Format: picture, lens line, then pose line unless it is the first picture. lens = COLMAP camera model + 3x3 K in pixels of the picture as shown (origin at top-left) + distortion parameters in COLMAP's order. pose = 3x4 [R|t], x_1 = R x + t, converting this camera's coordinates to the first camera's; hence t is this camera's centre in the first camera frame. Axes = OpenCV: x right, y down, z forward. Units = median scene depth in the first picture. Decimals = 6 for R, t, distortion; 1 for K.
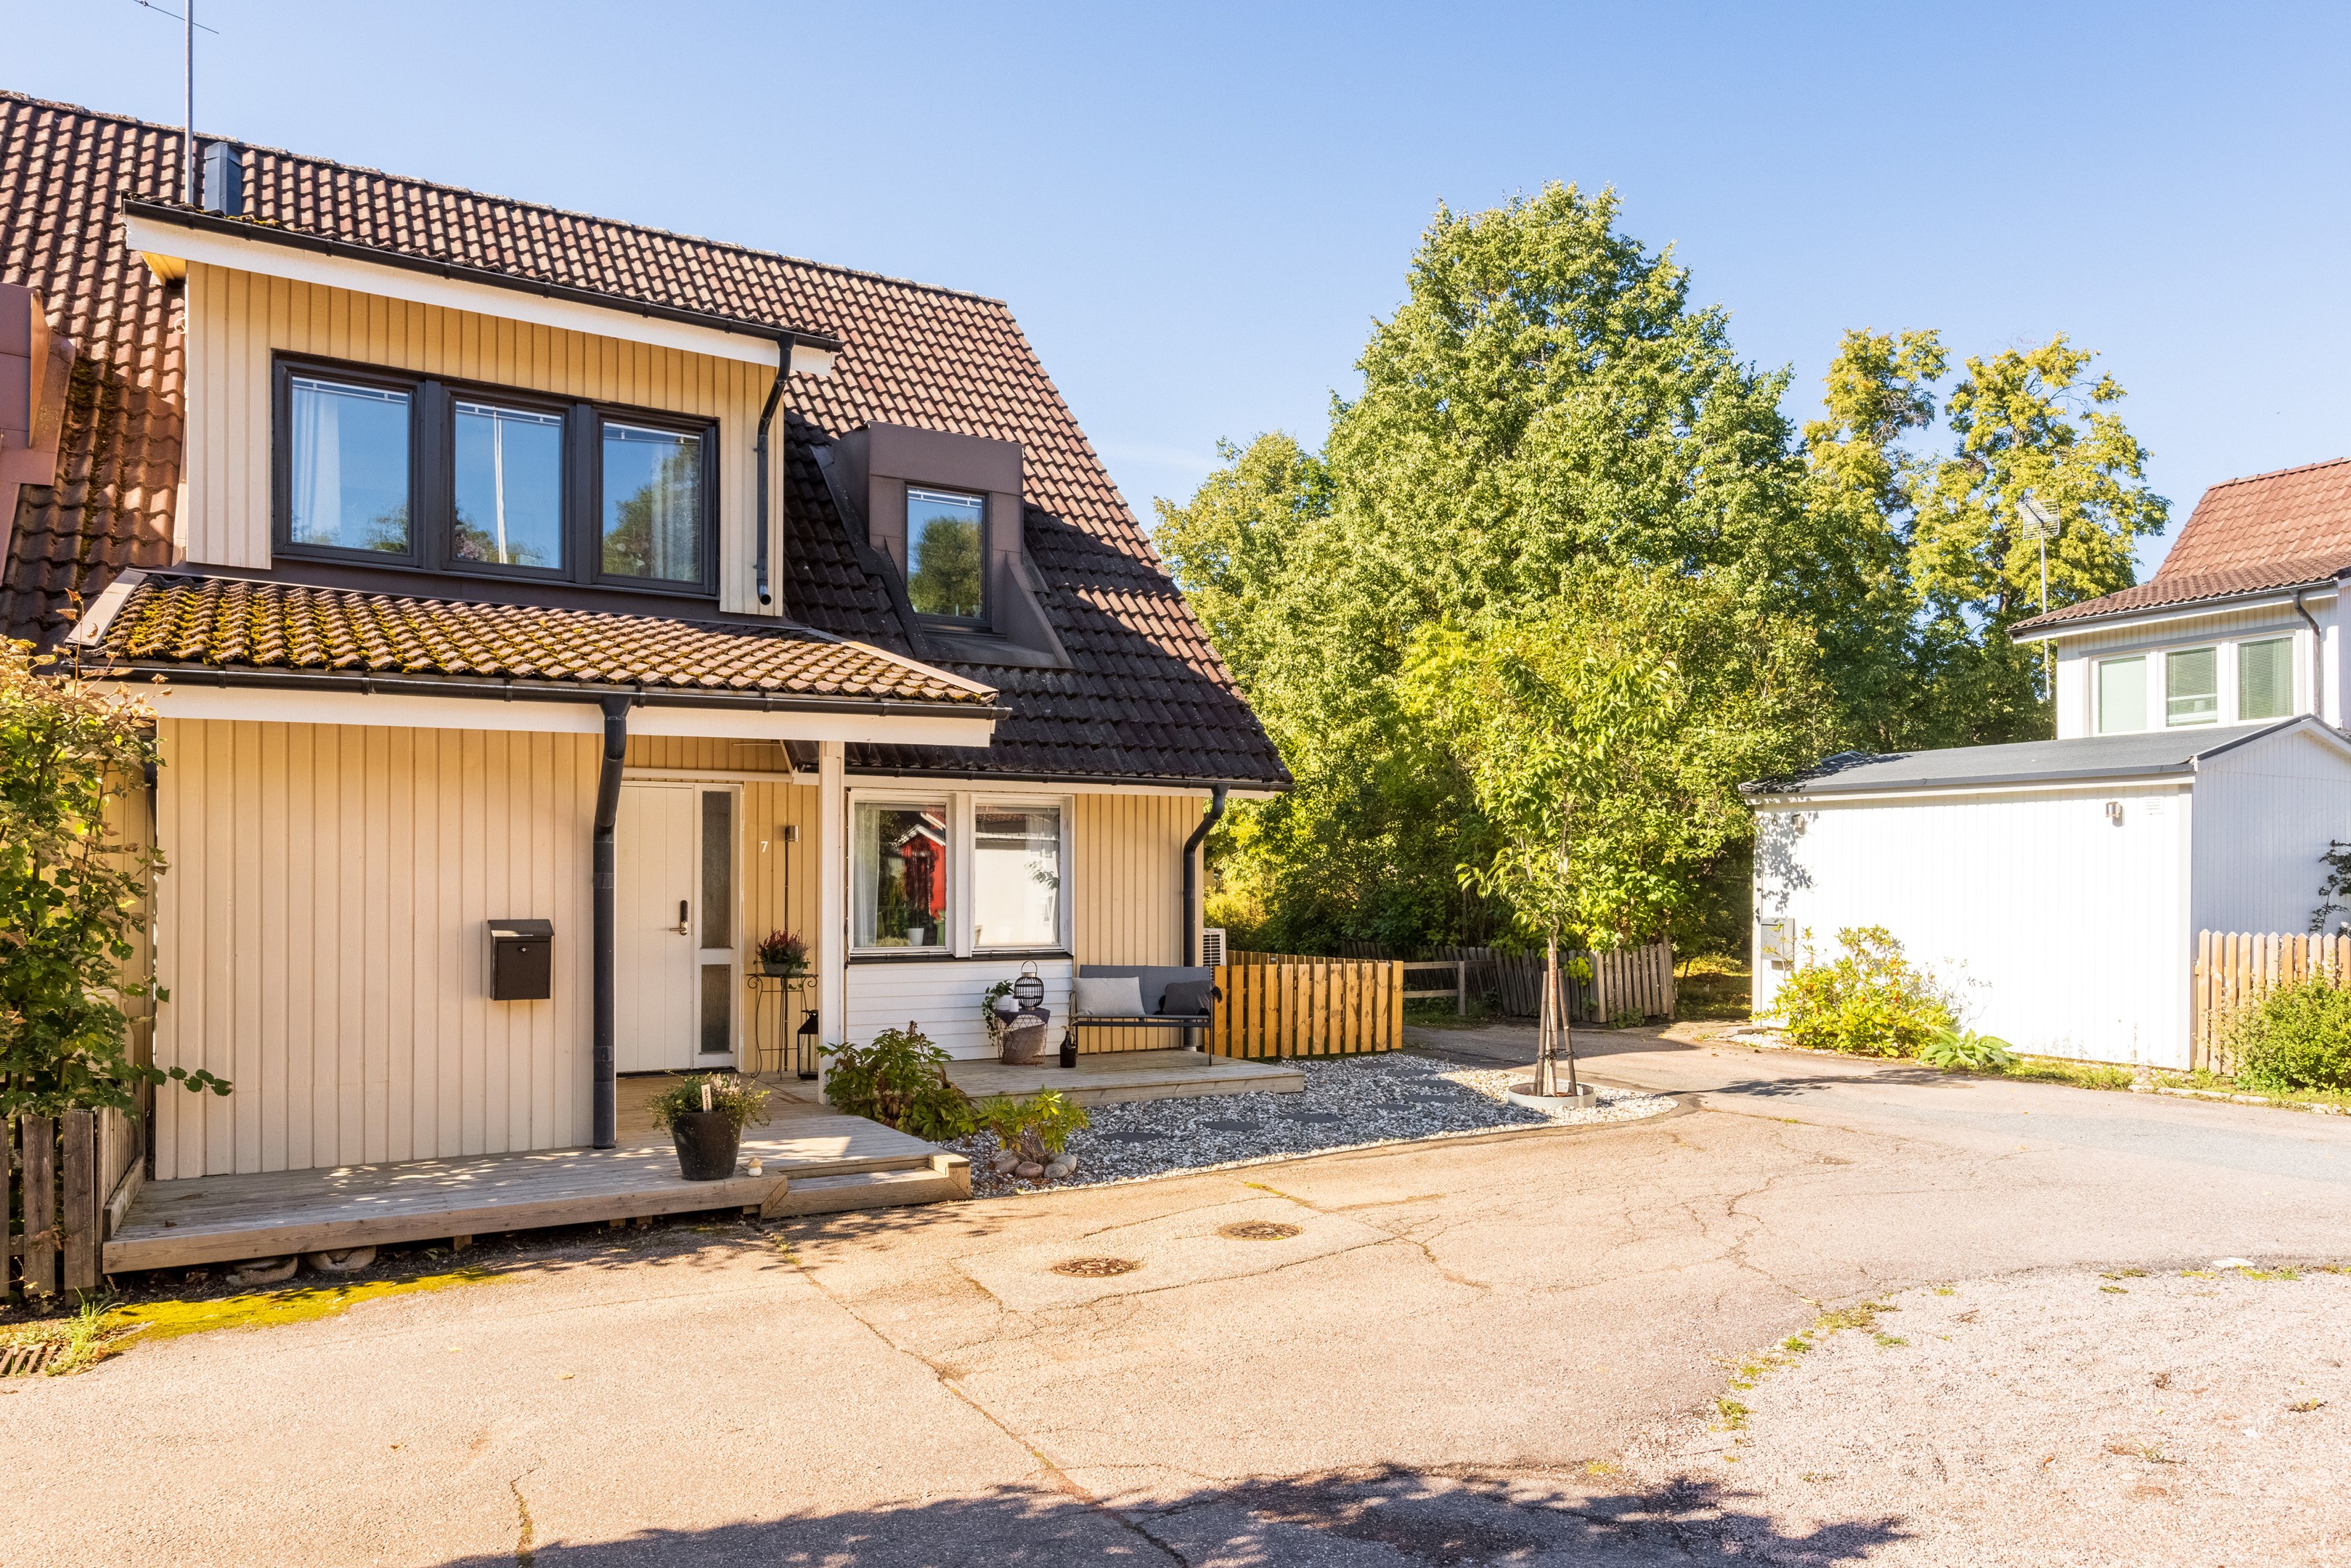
lens RADIAL K [[1953.0, 0, 1214.0], [0, 1953.0, 902.6], [0, 0, 1]] dist [0.006183, 0.000504]
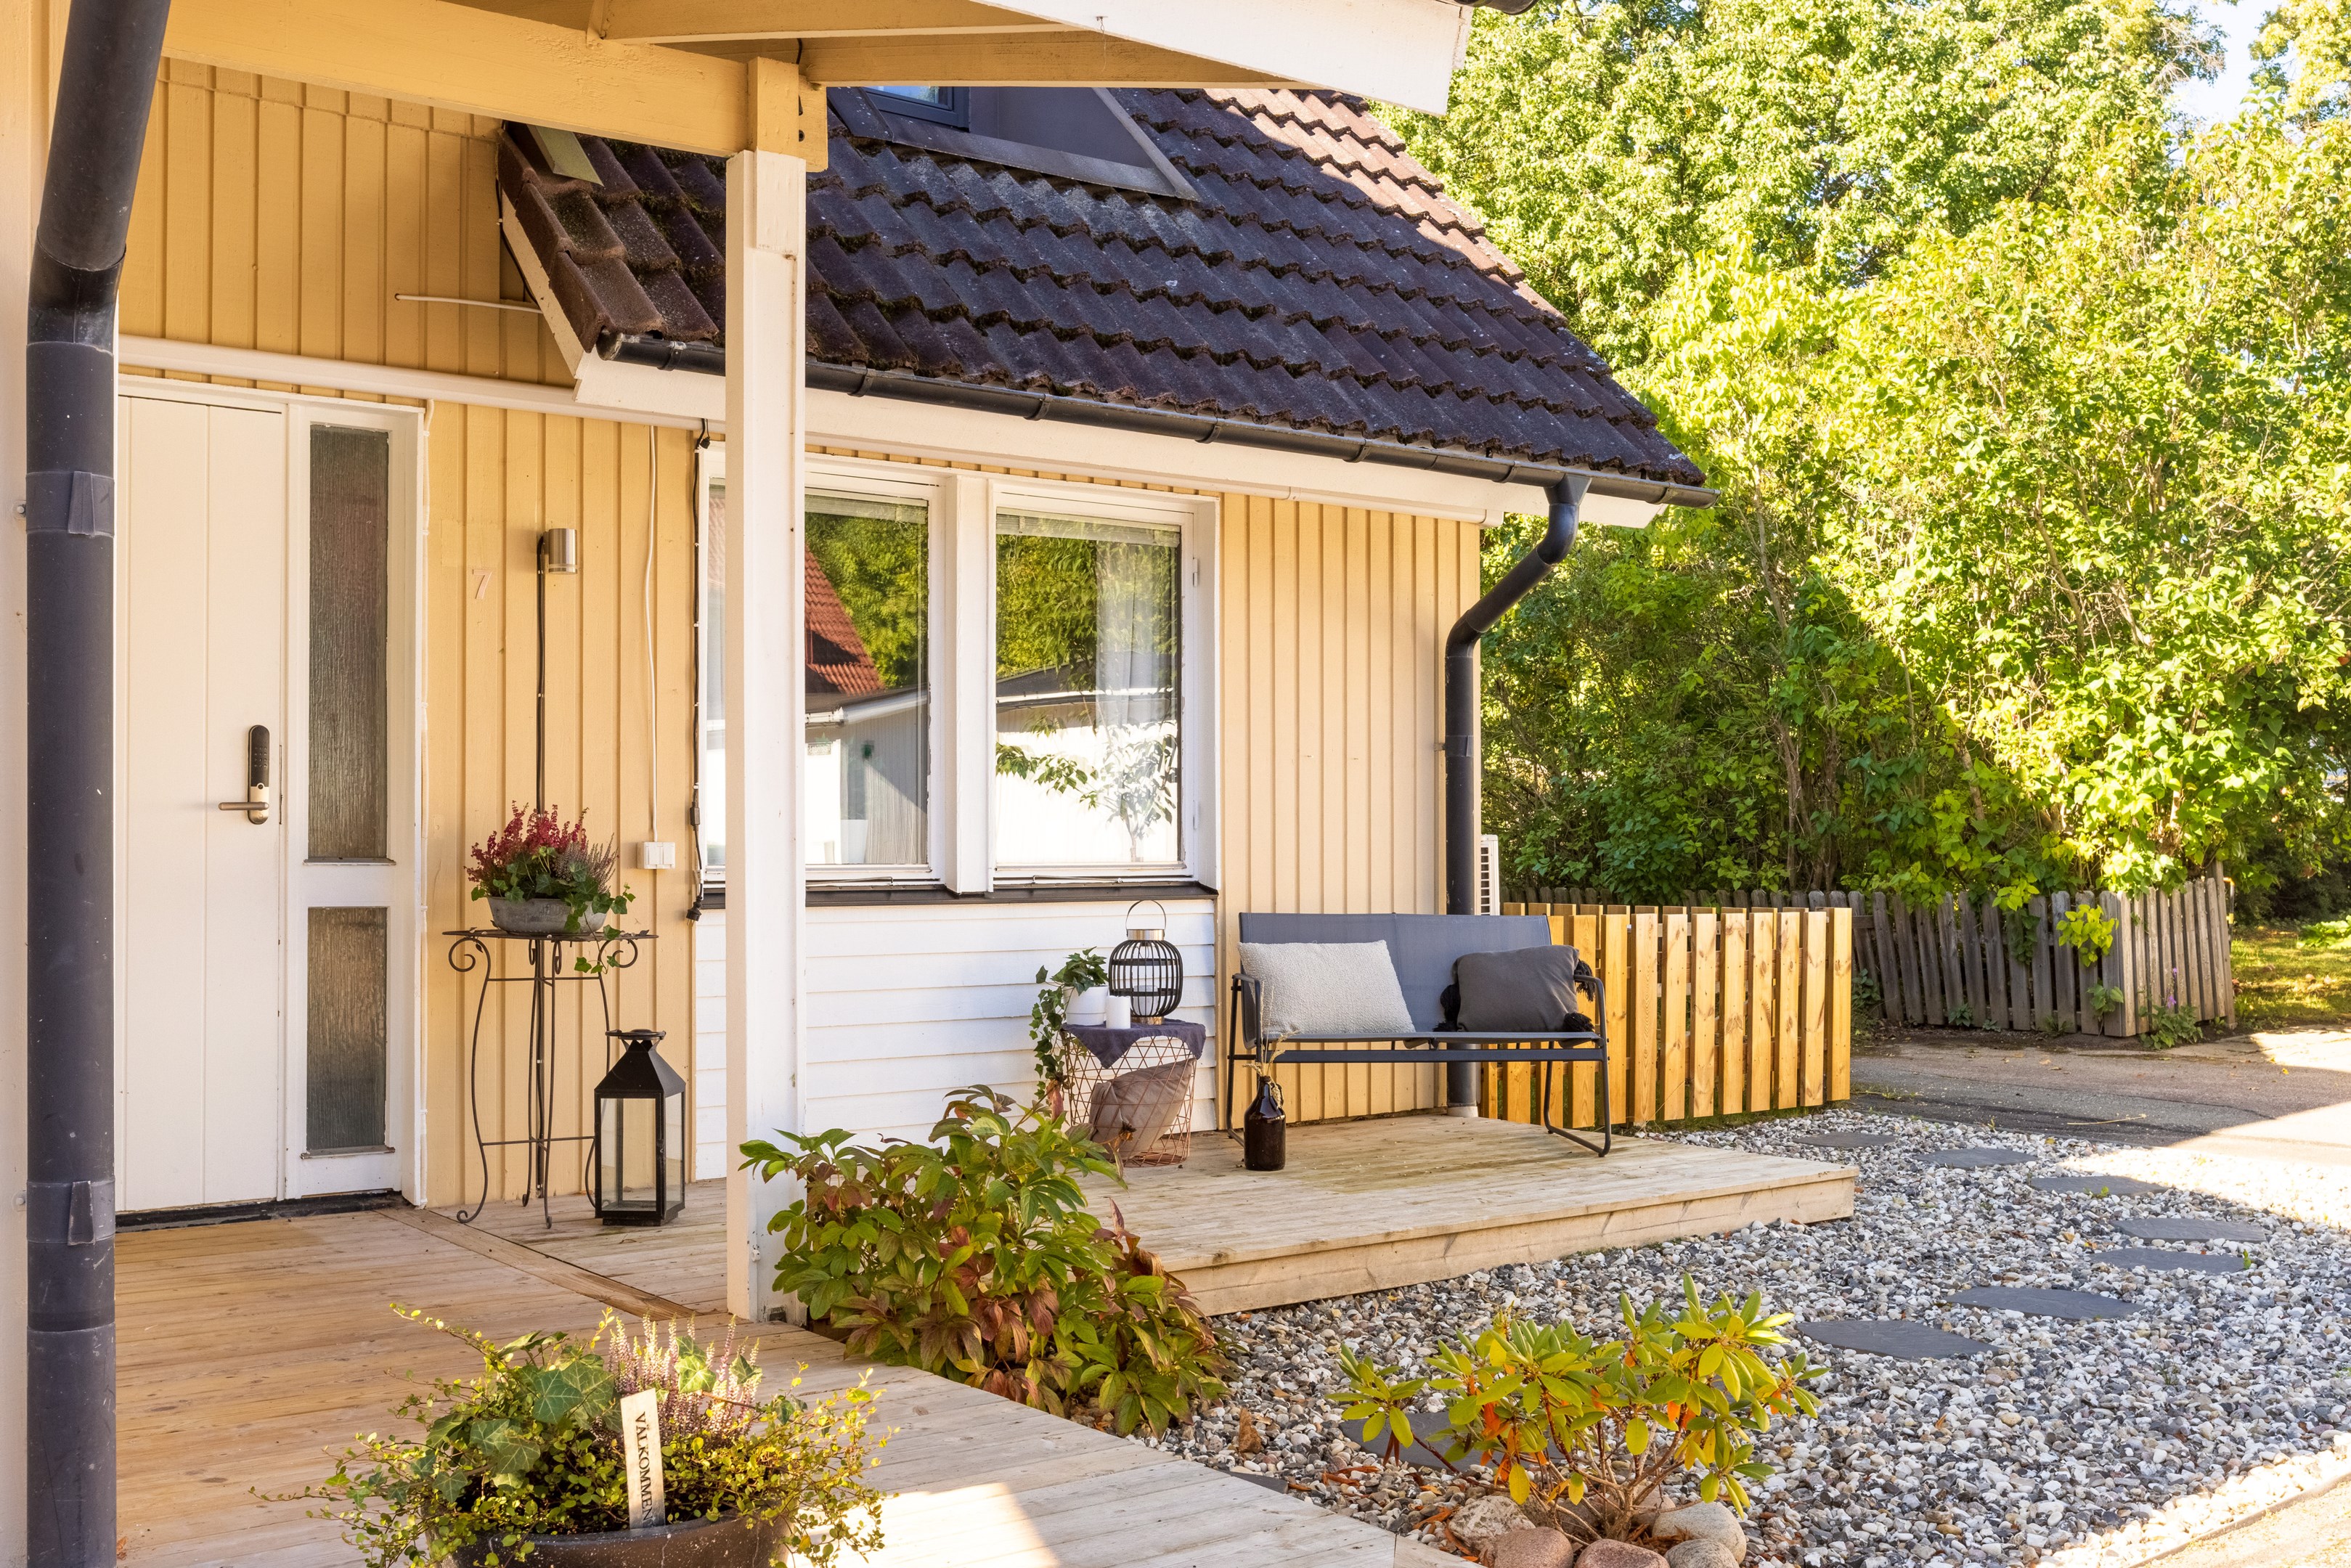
lens RADIAL K [[2508.0, 0, 1176.0], [0, 2508.0, 858.6], [0, 0, 1]] dist [-0.013256, -0.011404]
pose [[0.988433, -0.003793, 0.151609, -0.175515], [0.005783, 0.999903, -0.012687, 0.029559], [-0.151546, 0.013417, 0.988359, 0.525920]]
